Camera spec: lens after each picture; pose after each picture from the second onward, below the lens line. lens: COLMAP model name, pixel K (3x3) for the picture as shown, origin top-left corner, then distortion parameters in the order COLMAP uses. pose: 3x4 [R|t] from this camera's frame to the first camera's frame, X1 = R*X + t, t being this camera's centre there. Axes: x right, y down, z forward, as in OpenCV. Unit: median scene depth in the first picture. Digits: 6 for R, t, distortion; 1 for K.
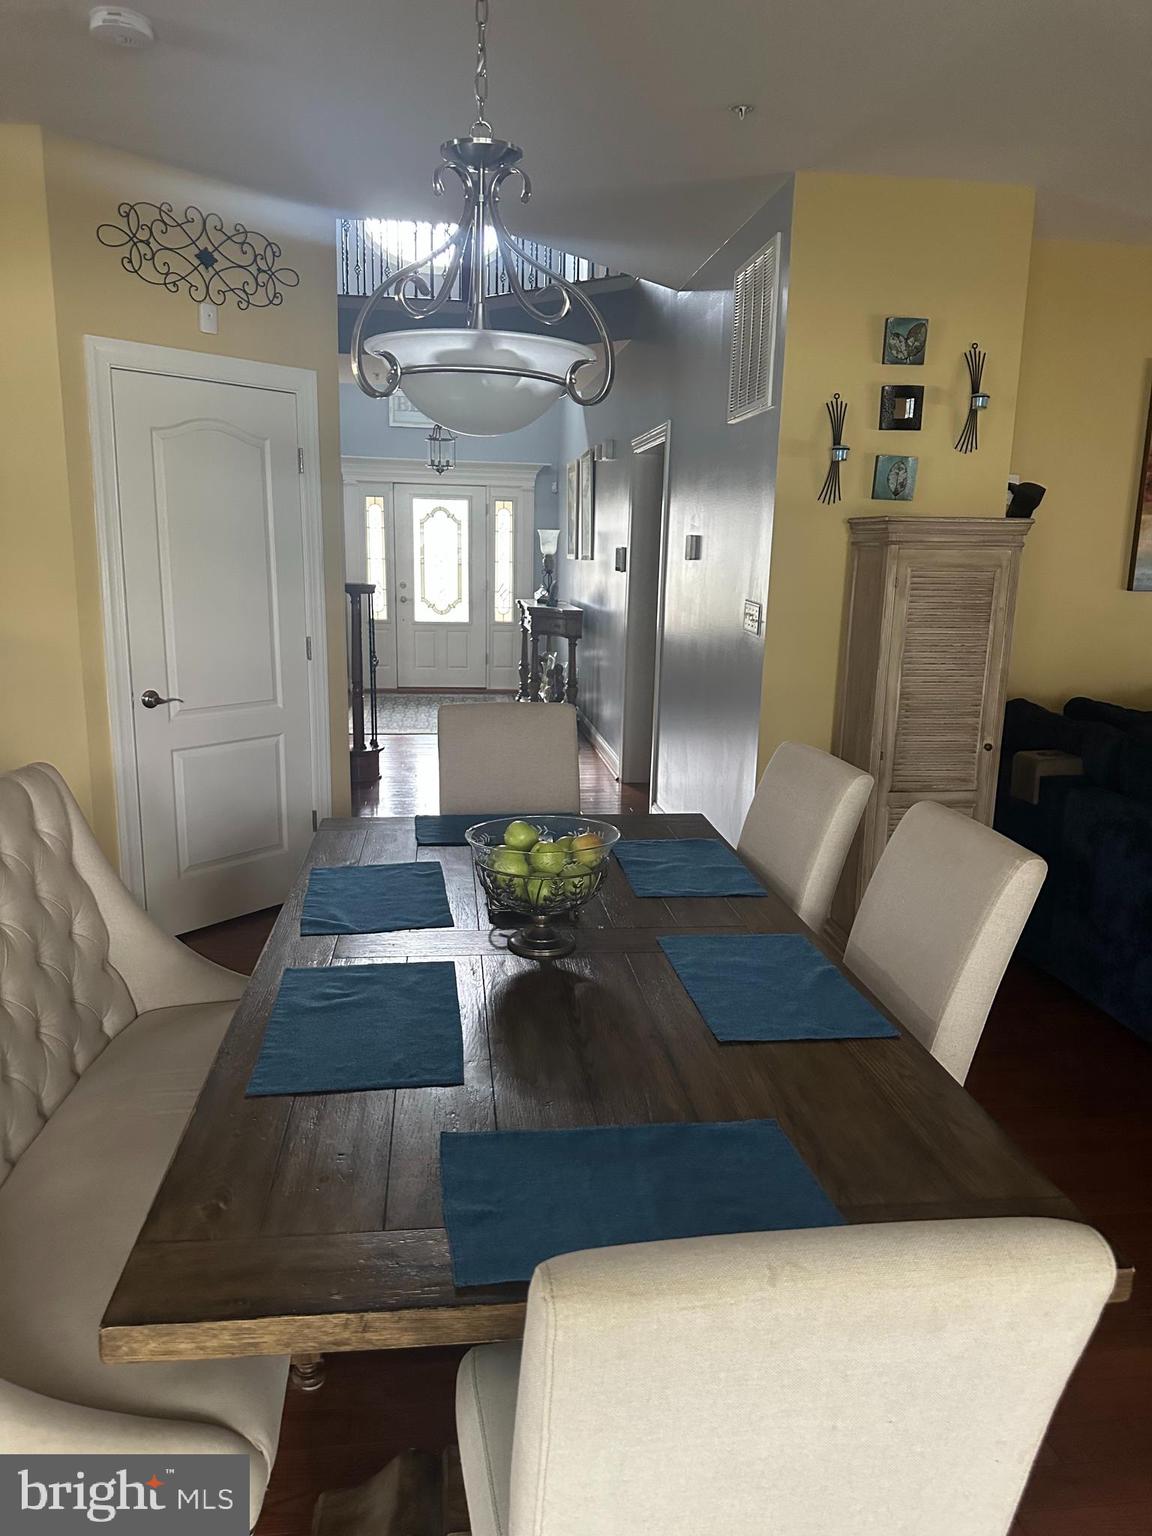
lens RADIAL K [[1098.1, 0, 575.0], [0, 1098.1, 766.0], [0, 0, 1]] dist [-0.003106, -0.003492]
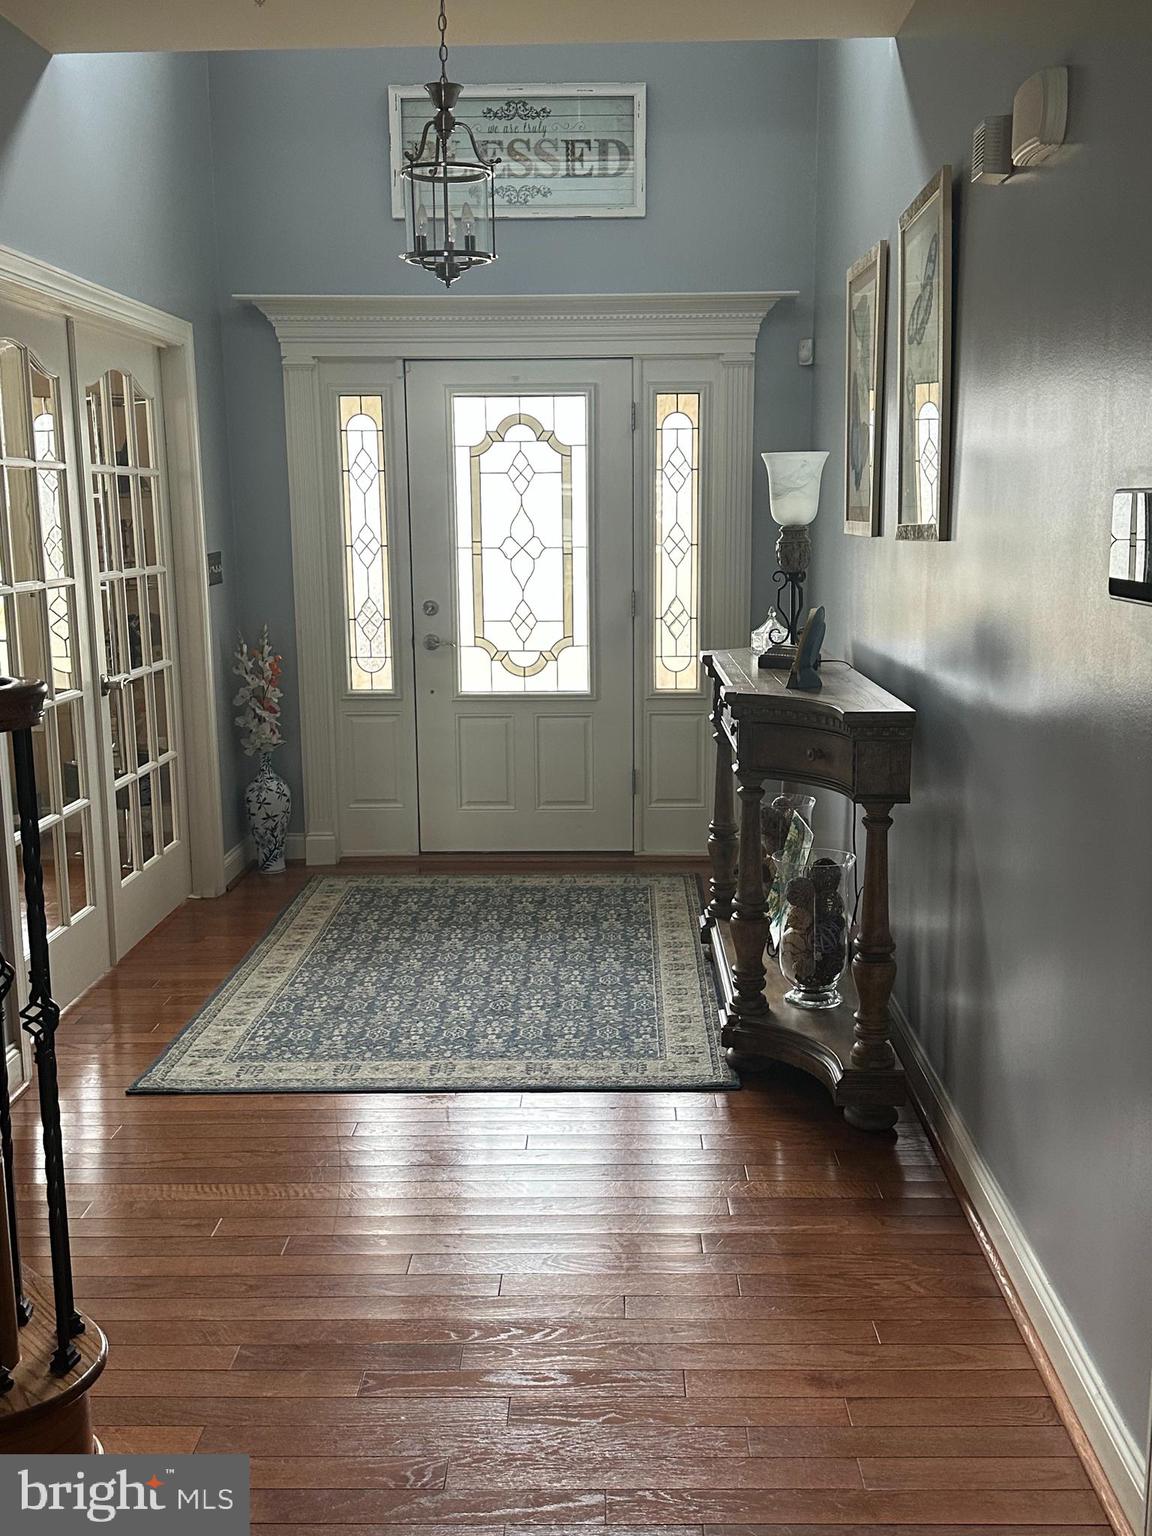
lens RADIAL K [[1513.7, 0, 503.1], [0, 1513.7, 768.4], [0, 0, 1]] dist [0.011752, 0.000000]
pose [[0.979225, 0.003098, -0.202752, -0.016048], [-0.008773, 0.999594, -0.027098, -0.098163], [0.202586, 0.028313, 0.978855, 0.496096]]
